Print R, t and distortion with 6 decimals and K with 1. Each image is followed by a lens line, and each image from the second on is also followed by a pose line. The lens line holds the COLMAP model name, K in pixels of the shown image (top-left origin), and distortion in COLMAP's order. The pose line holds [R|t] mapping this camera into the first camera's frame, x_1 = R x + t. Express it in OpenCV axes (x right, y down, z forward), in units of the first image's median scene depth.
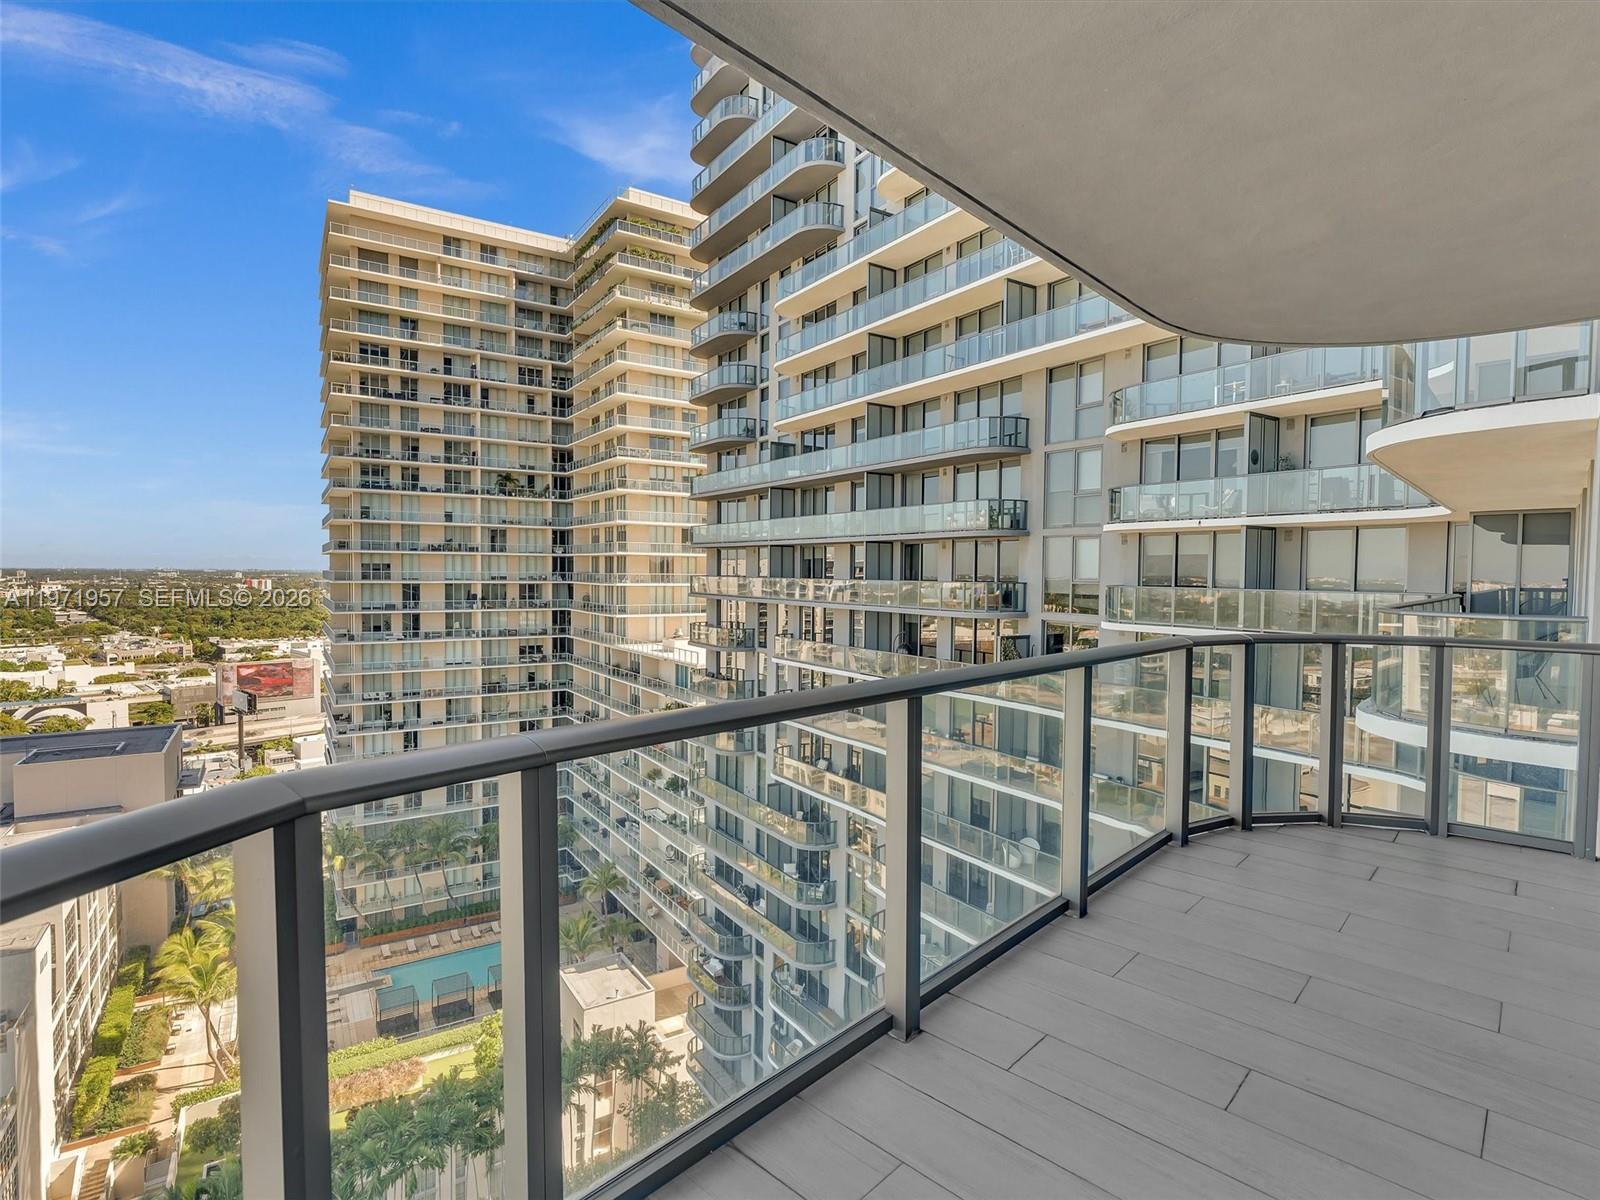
lens RADIAL K [[805.7, 0, 792.1], [0, 805.7, 596.9], [0, 0, 1]] dist [-0.007473, 0.003931]
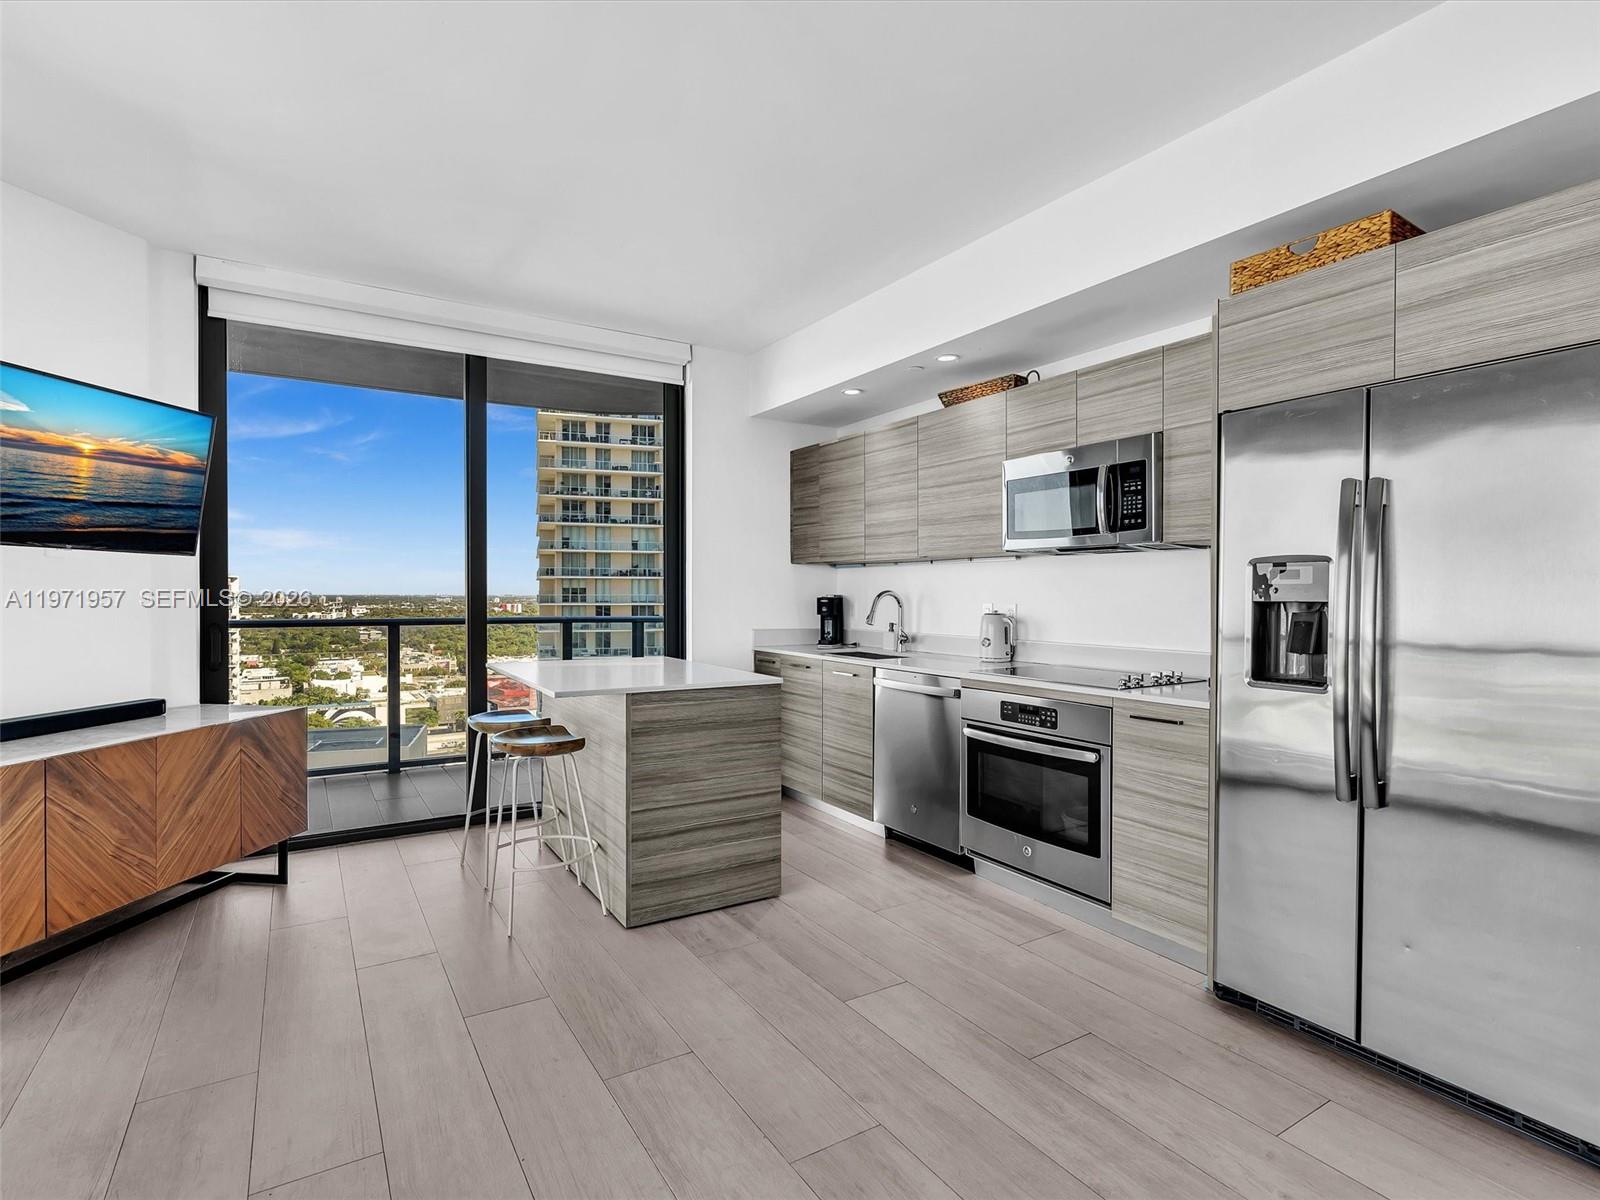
lens RADIAL K [[805.7, 0, 793.9], [0, 805.7, 598.2], [0, 0, 1]] dist [-0.007473, 0.003931]
pose [[0.968610, -0.004932, -0.248538, 0.121939], [-0.001754, 0.999643, -0.026671, 0.005042], [0.248581, 0.026270, 0.968255, -0.035913]]
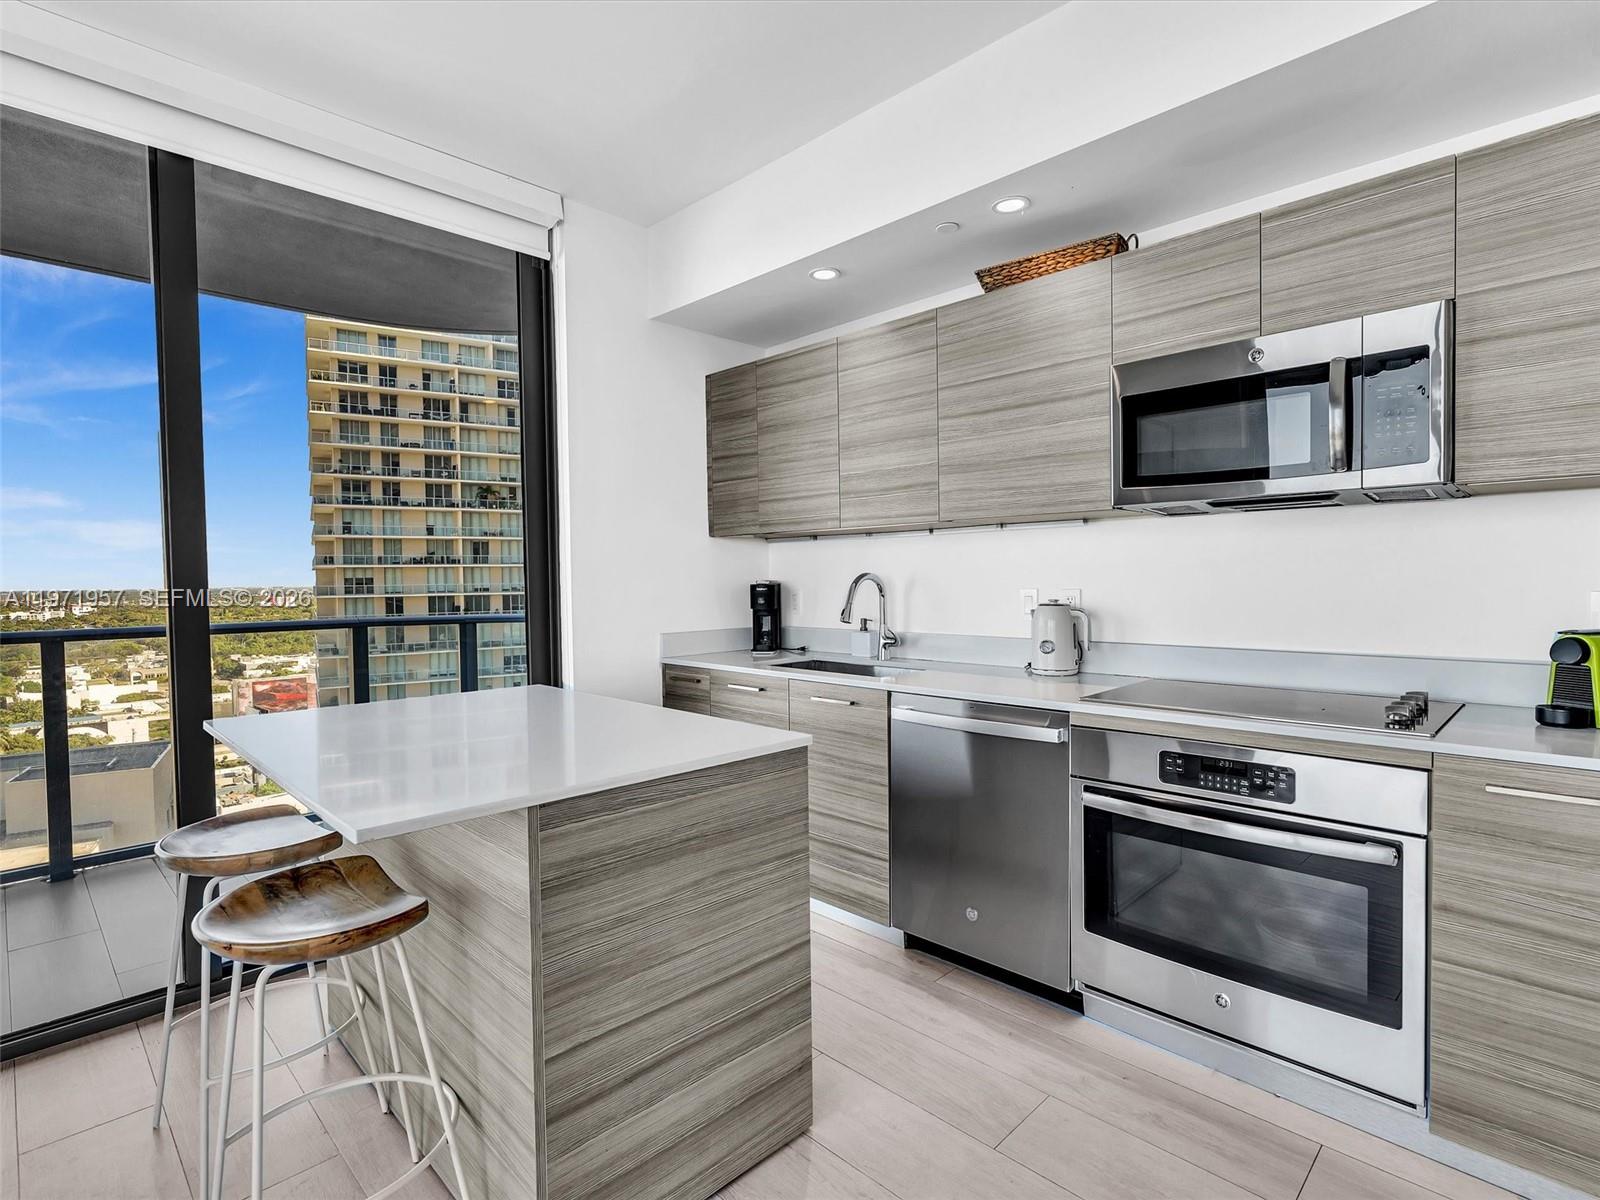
lens RADIAL K [[805.7, 0, 794.4], [0, 805.7, 600.2], [0, 0, 1]] dist [-0.007473, 0.003931]
pose [[0.999545, -0.021215, -0.021432, 0.102222], [0.021138, 0.999769, -0.003787, 0.003803], [0.021508, 0.003332, 0.999763, -0.003745]]
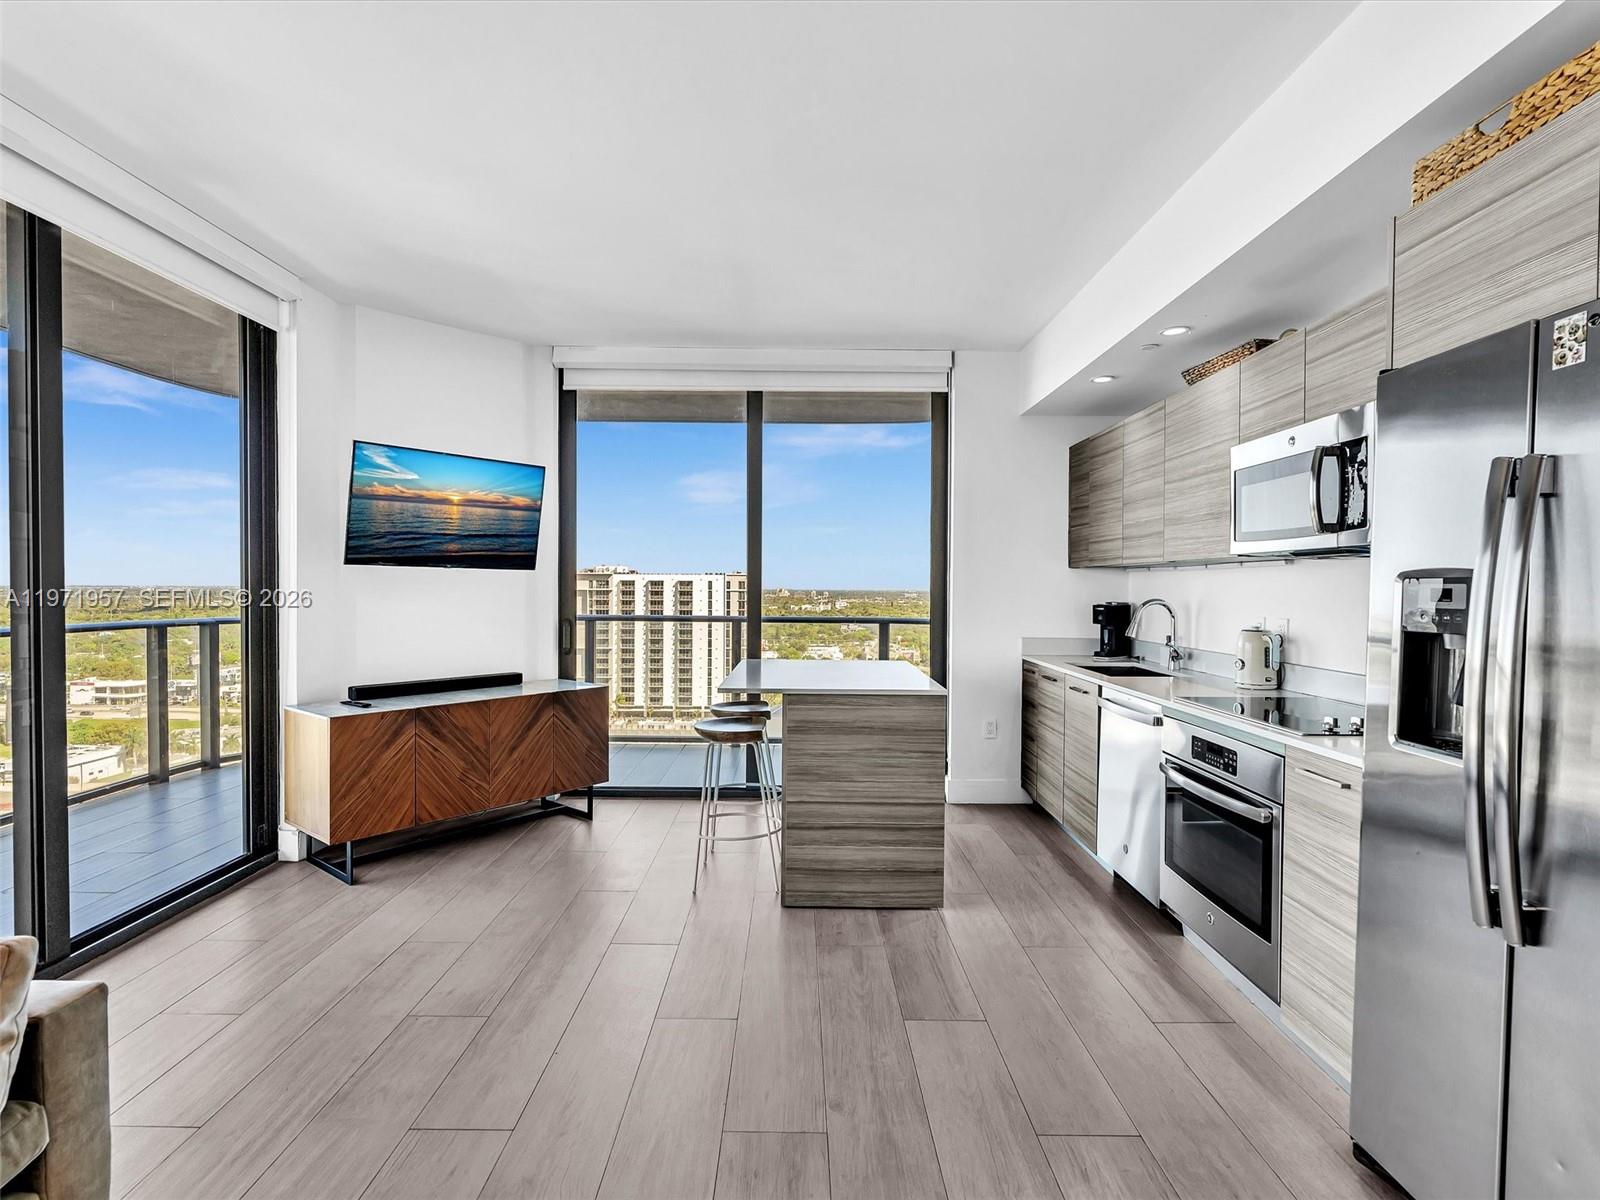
lens RADIAL K [[805.7, 0, 794.7], [0, 805.7, 600.6], [0, 0, 1]] dist [-0.007473, 0.003931]
pose [[0.693168, 0.008741, -0.720723, 0.146020], [-0.024842, 0.999622, -0.011768, 0.003501], [0.720348, 0.026061, 0.693123, -0.024712]]
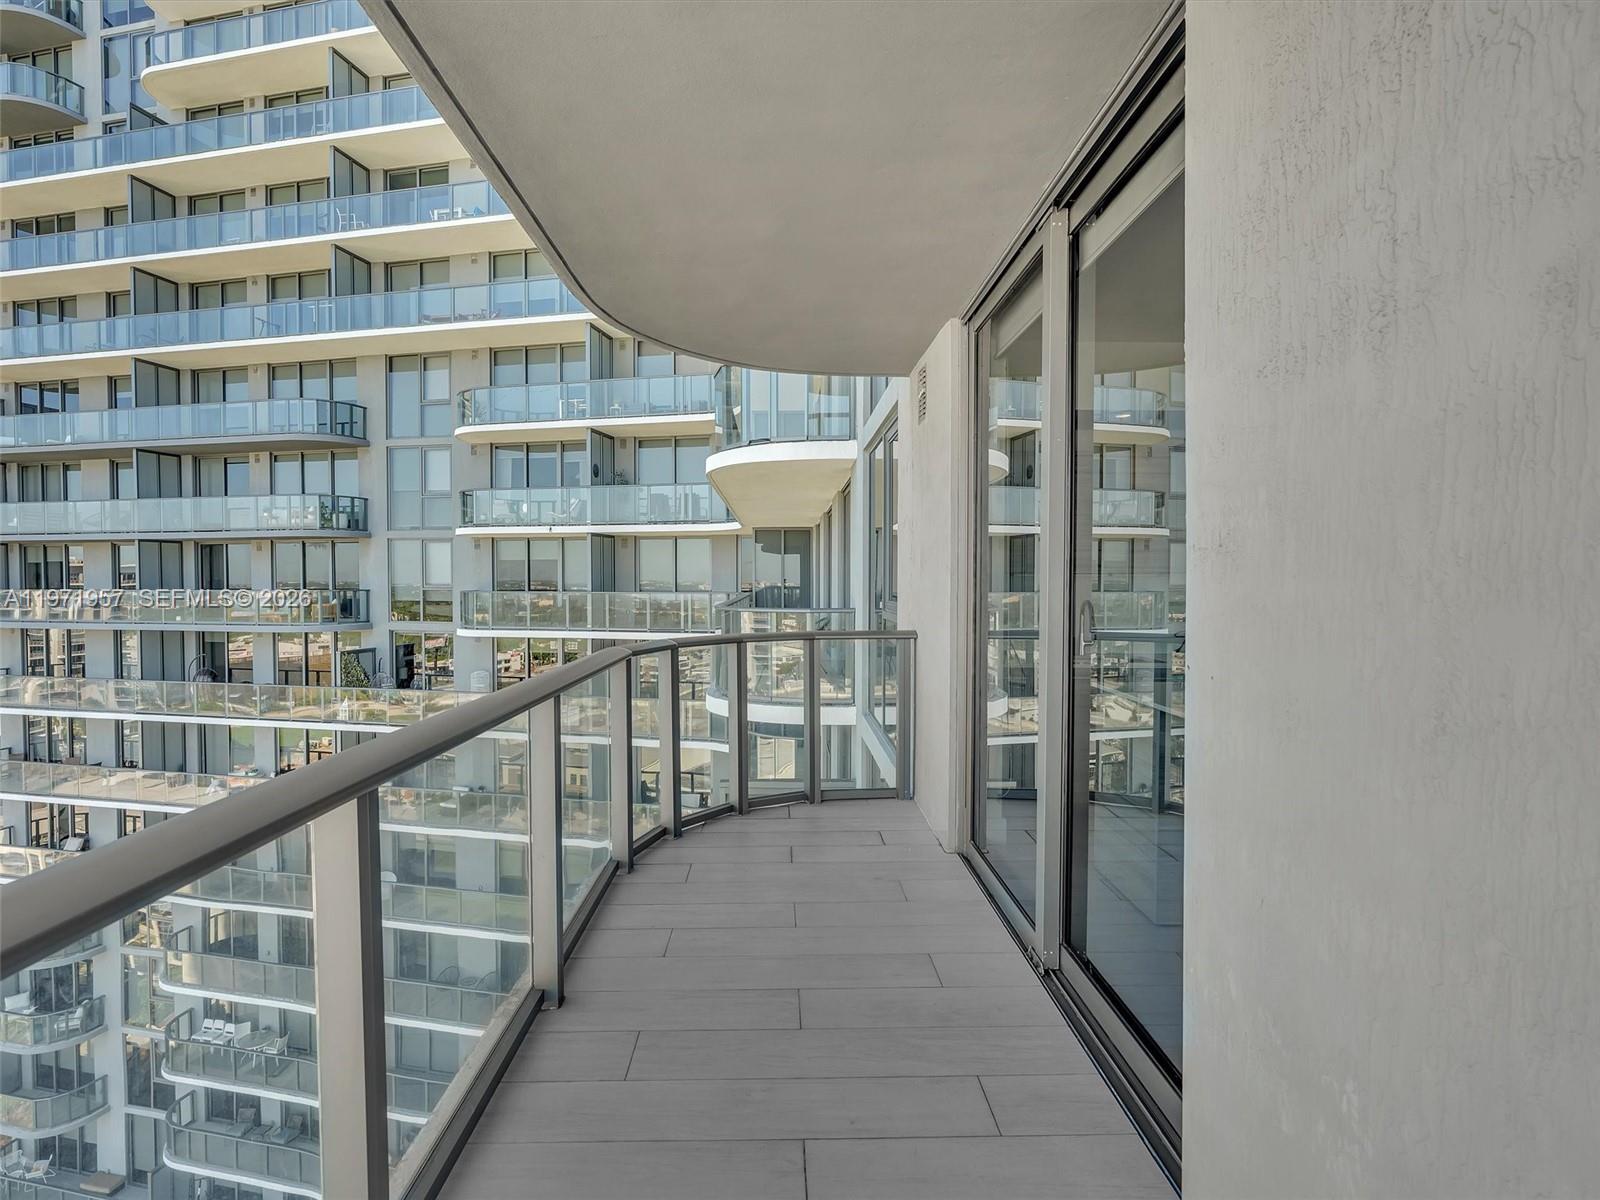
lens RADIAL K [[805.7, 0, 790.6], [0, 805.7, 600.4], [0, 0, 1]] dist [-0.007473, 0.003931]
pose [[0.713502, -0.027592, 0.700109, -0.001678], [0.029047, 0.999530, 0.009790, -0.000472], [-0.700050, 0.013351, 0.713969, 0.015448]]
